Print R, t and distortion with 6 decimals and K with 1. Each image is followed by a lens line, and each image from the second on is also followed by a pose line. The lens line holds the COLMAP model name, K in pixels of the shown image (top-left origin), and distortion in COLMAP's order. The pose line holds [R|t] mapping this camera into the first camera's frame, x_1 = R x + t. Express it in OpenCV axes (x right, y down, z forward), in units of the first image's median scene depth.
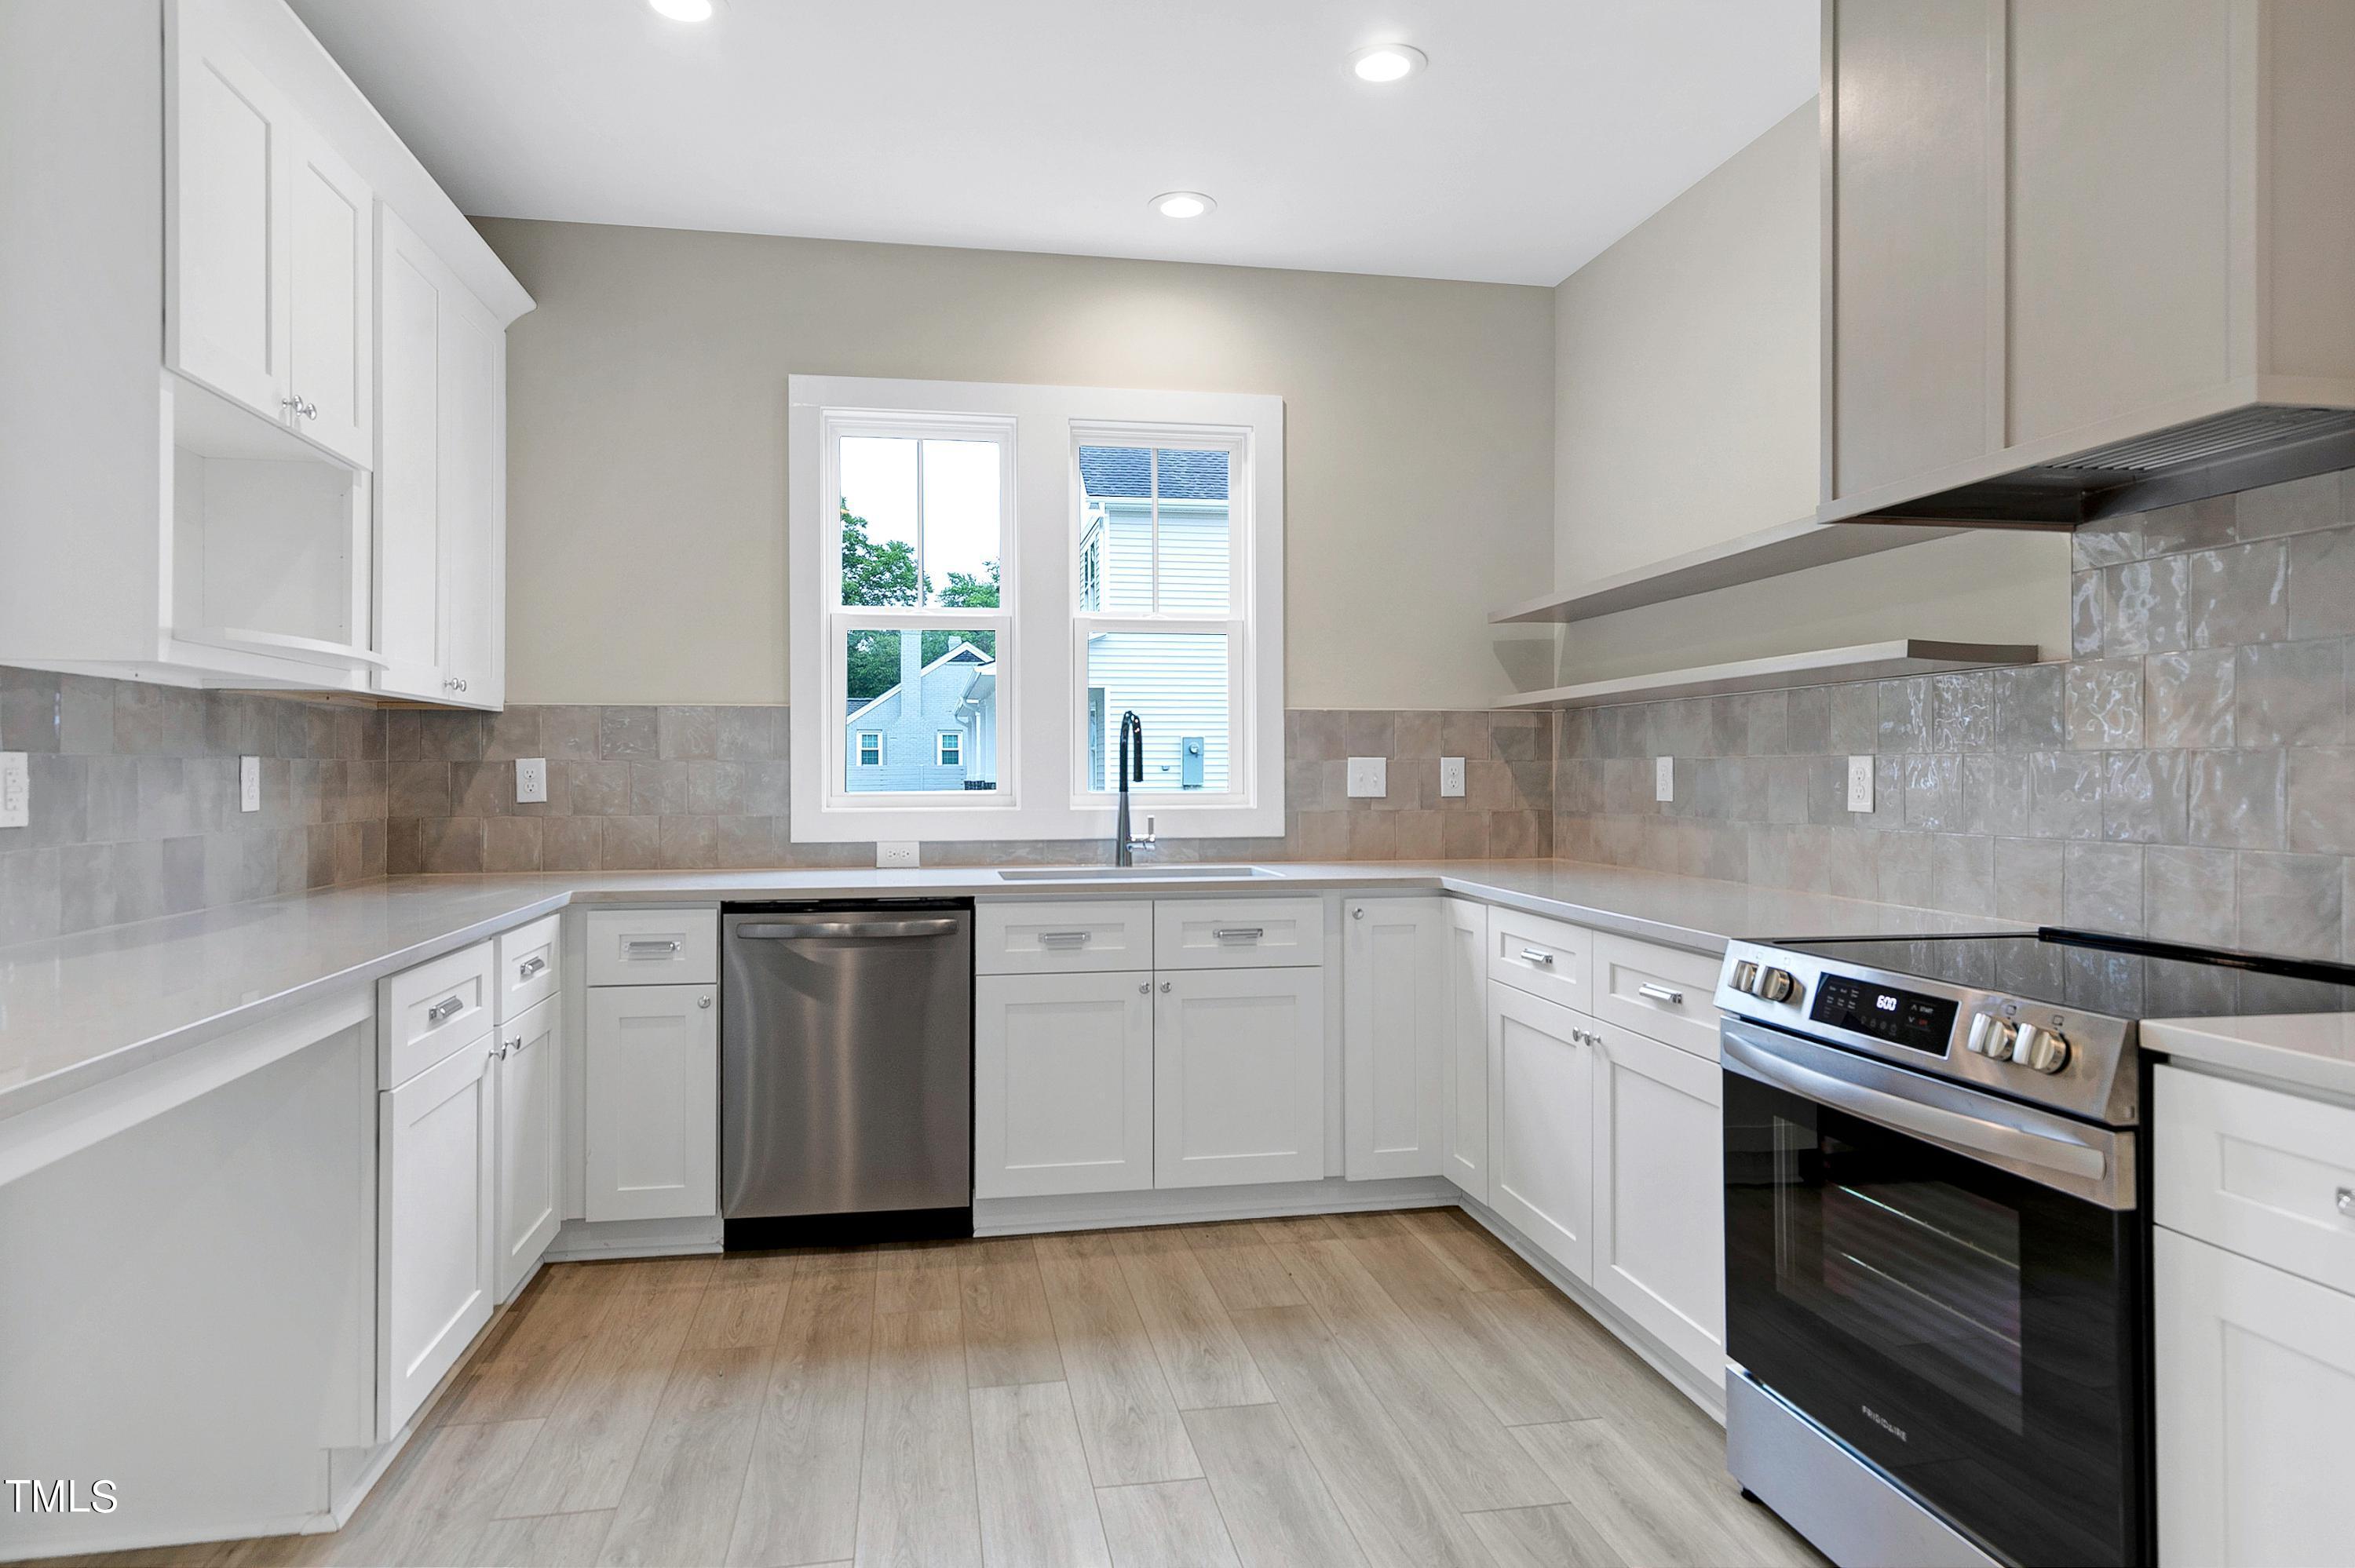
lens RADIAL K [[1364.9, 0, 1145.2], [0, 1364.9, 767.4], [0, 0, 1]] dist [0.005861, -0.000030]
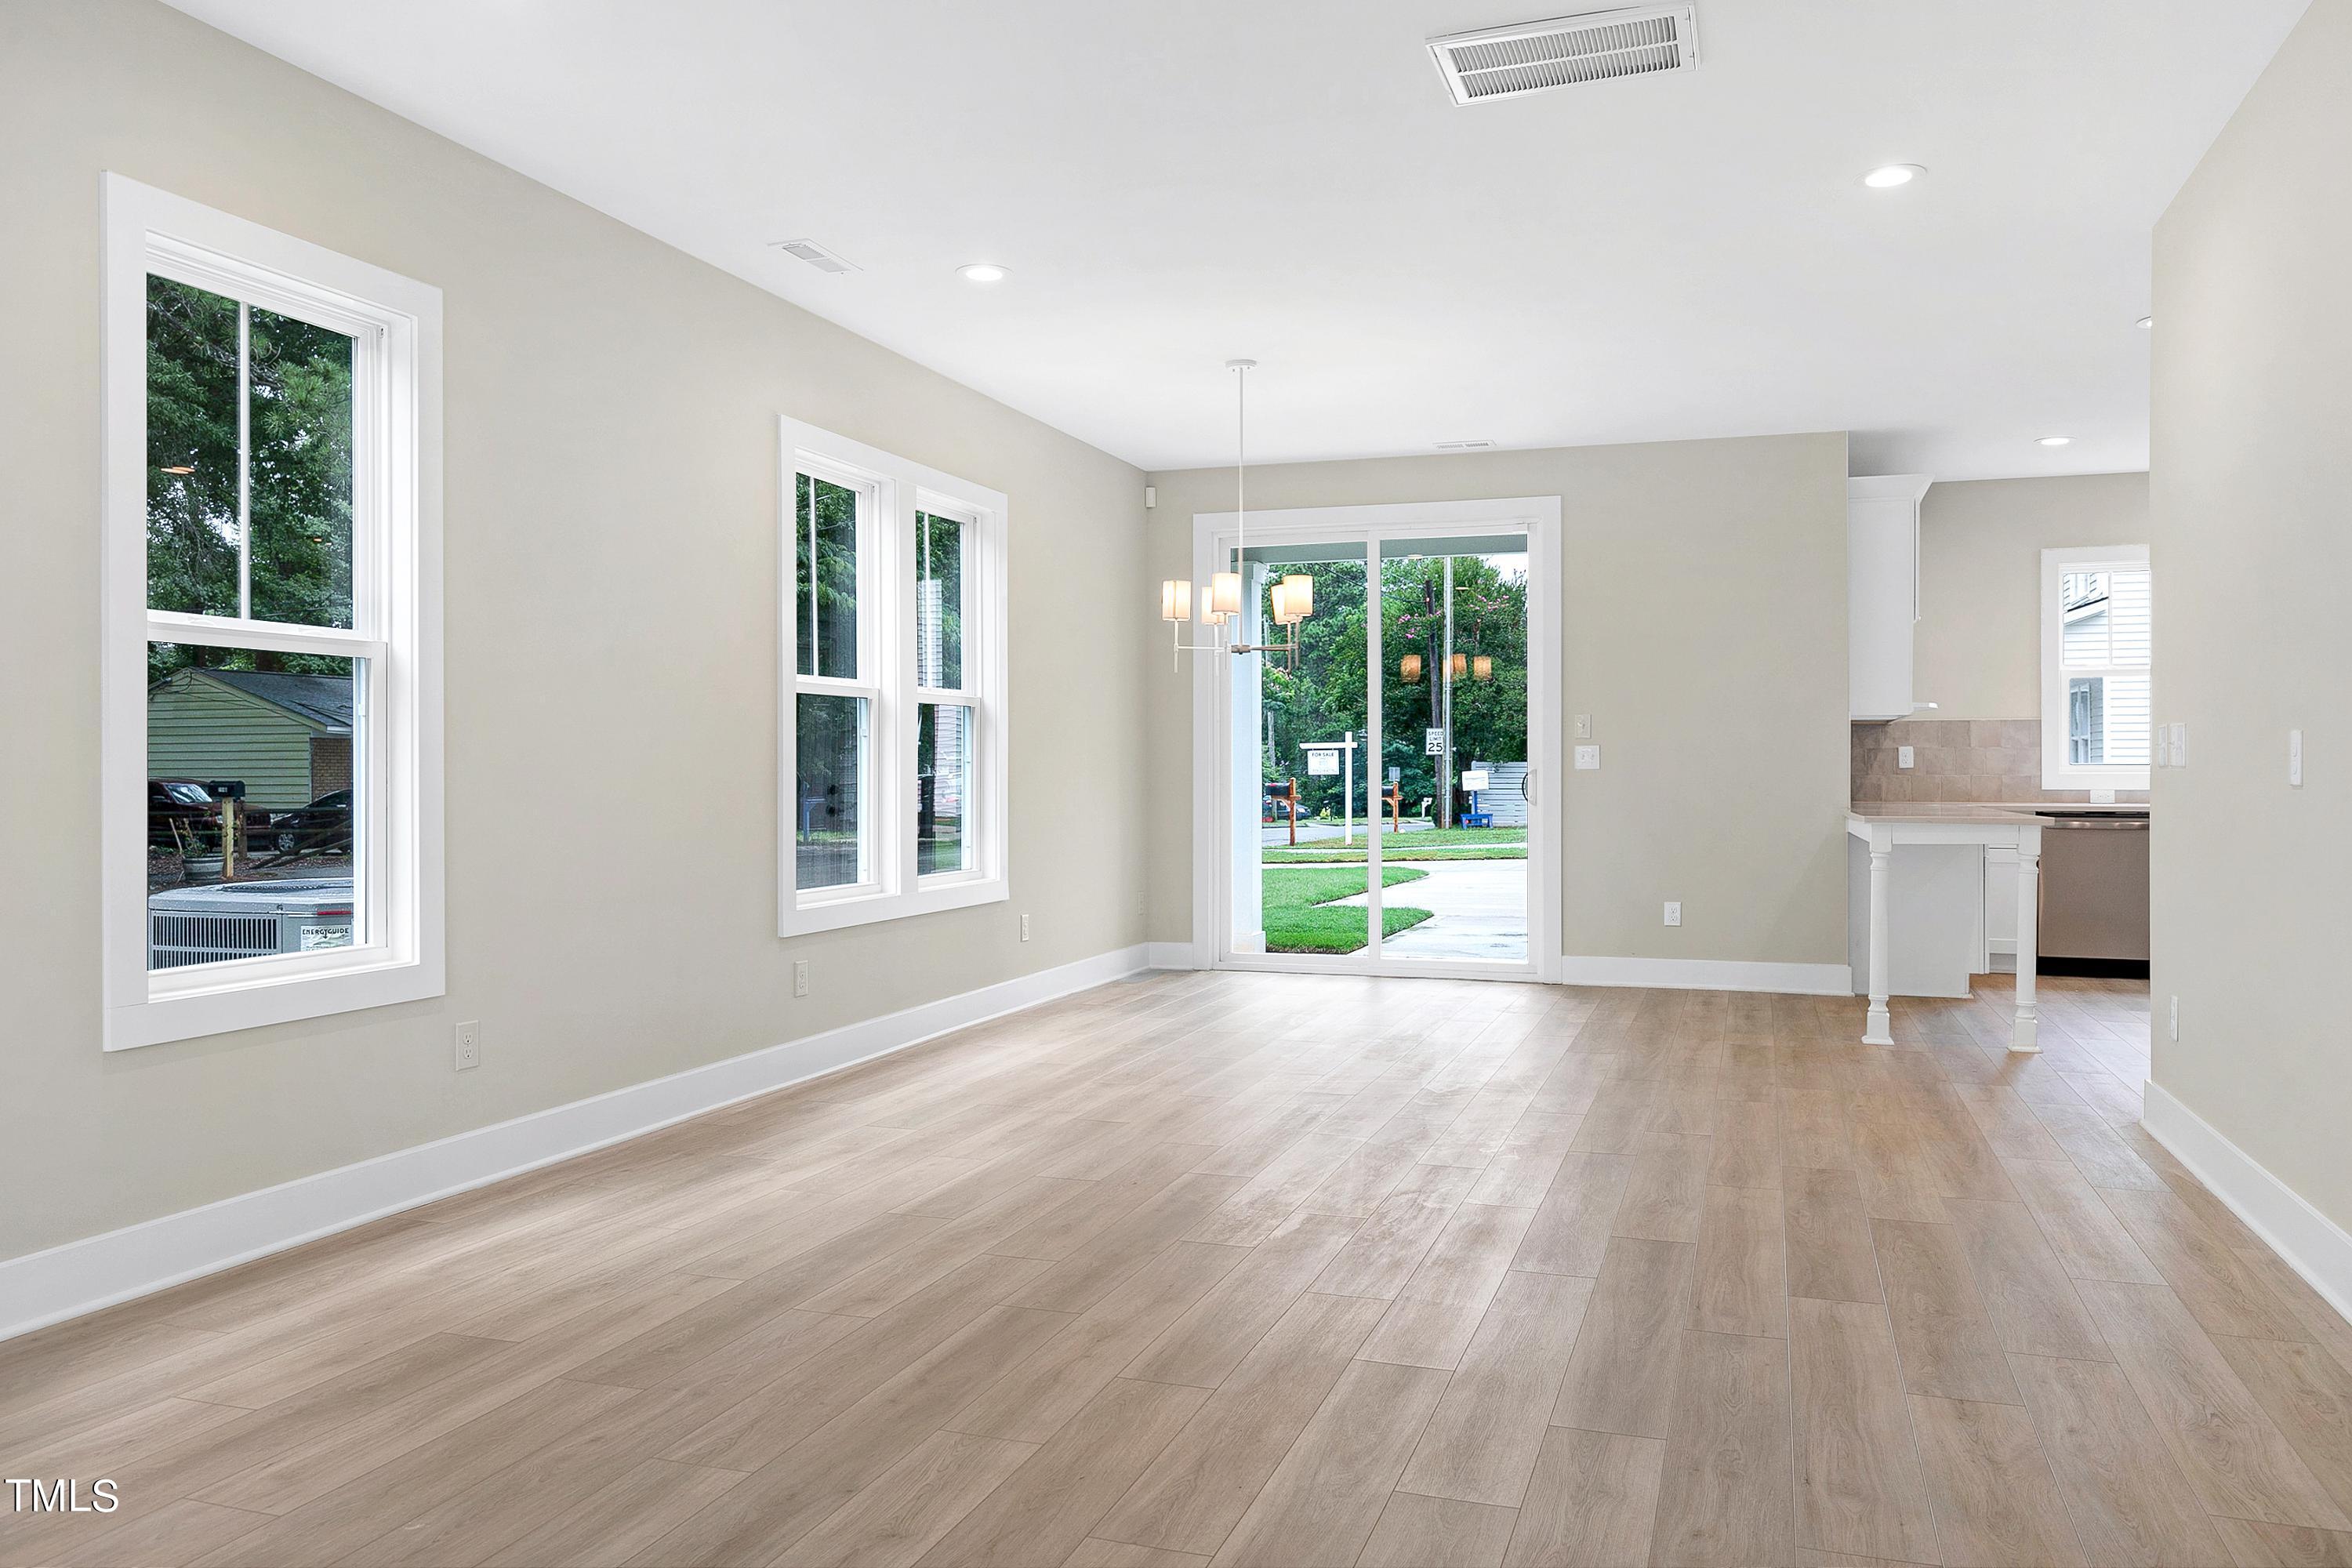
lens RADIAL K [[1728.4, 0, 1159.7], [0, 1728.4, 769.8], [0, 0, 1]] dist [-0.004840, 0.007157]
pose [[0.878024, 0.001776, -0.478614, -0.206613], [0.000218, 0.999992, 0.004111, 0.018681], [0.478617, -0.003713, 0.878016, -1.957264]]
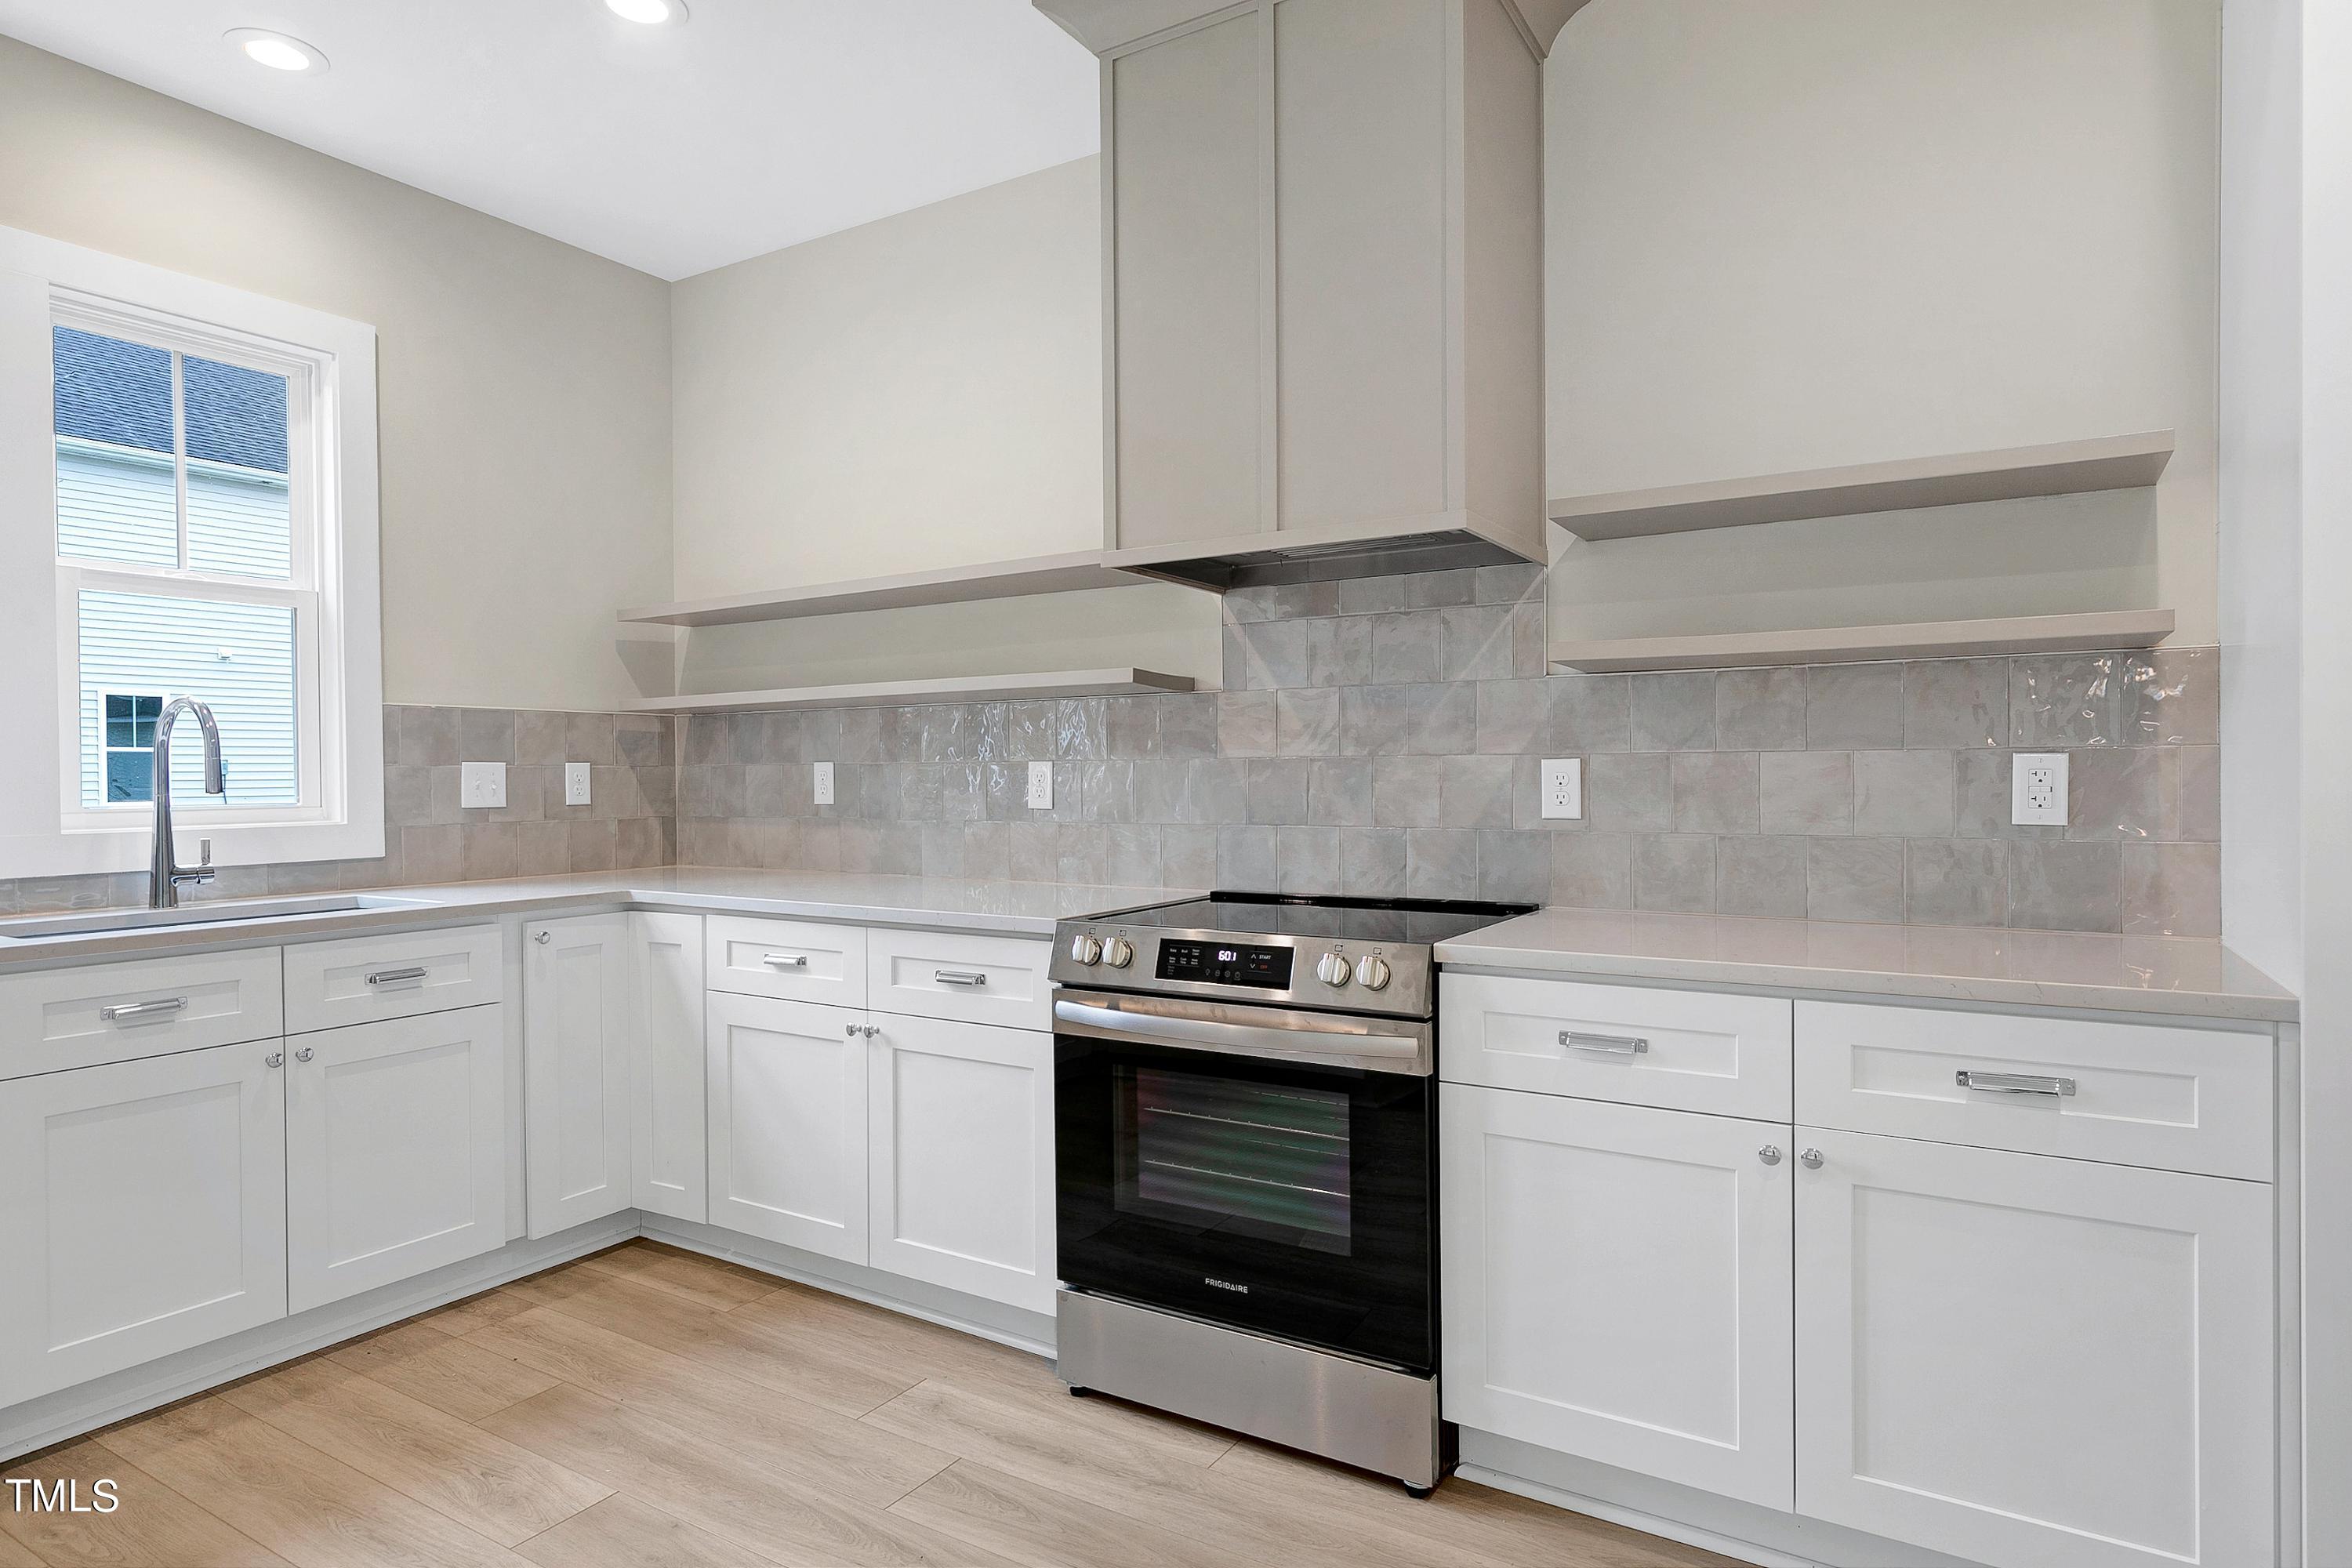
lens RADIAL K [[1329.5, 0, 1177.1], [0, 1329.5, 785.8], [0, 0, 1]] dist [0.006388, 0.000819]
pose [[0.661940, -0.010495, 0.749483, -0.219798], [0.003664, 0.999935, 0.010766, 0.000278], [-0.749548, -0.004380, 0.661936, 0.115210]]
